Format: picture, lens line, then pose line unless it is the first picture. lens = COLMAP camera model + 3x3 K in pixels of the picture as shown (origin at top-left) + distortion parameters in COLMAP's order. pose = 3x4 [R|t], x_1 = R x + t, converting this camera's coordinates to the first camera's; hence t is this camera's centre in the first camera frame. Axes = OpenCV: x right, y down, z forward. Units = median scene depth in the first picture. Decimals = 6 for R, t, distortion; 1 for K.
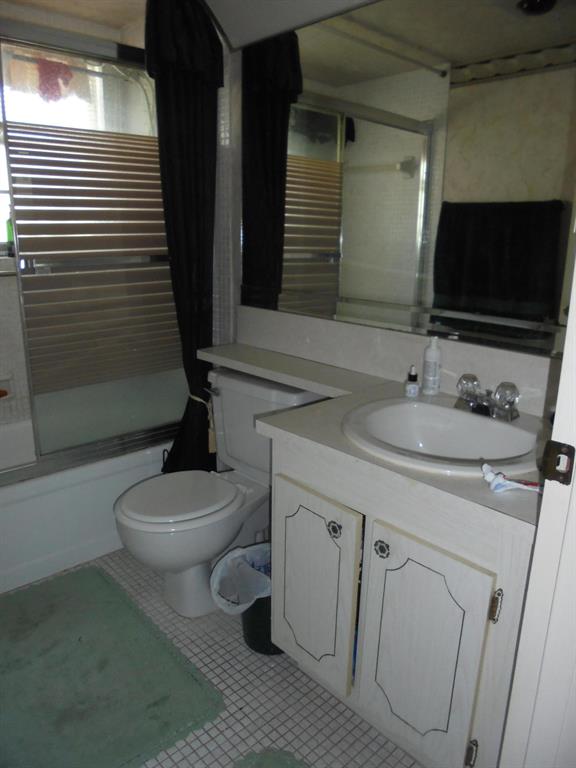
lens RADIAL K [[579.1, 0, 294.4], [0, 579.1, 384.2], [0, 0, 1]] dist [-0.124933, 0.095258]
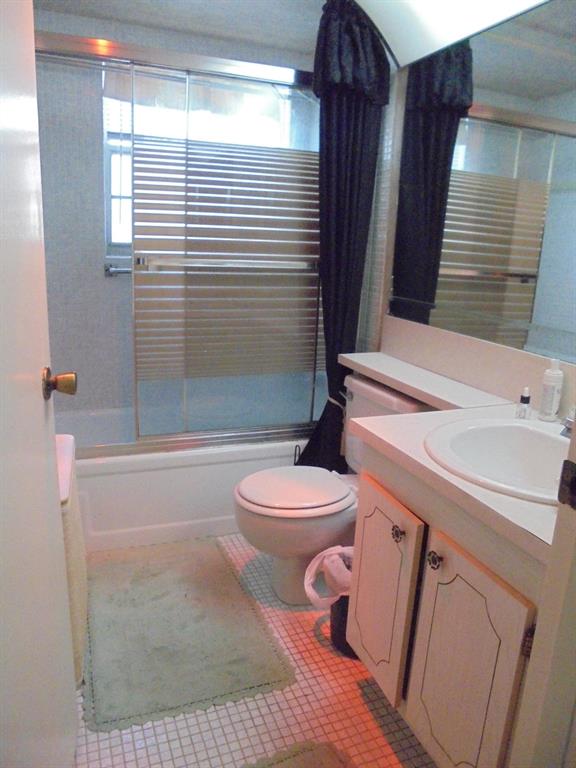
lens RADIAL K [[579.1, 0, 286.6], [0, 579.1, 384.6], [0, 0, 1]] dist [-0.124933, 0.095258]
pose [[0.931129, 0.114455, -0.346263, 0.117558], [-0.124566, 0.992187, -0.007008, 0.014628], [0.342756, 0.049658, 0.938111, -0.011007]]
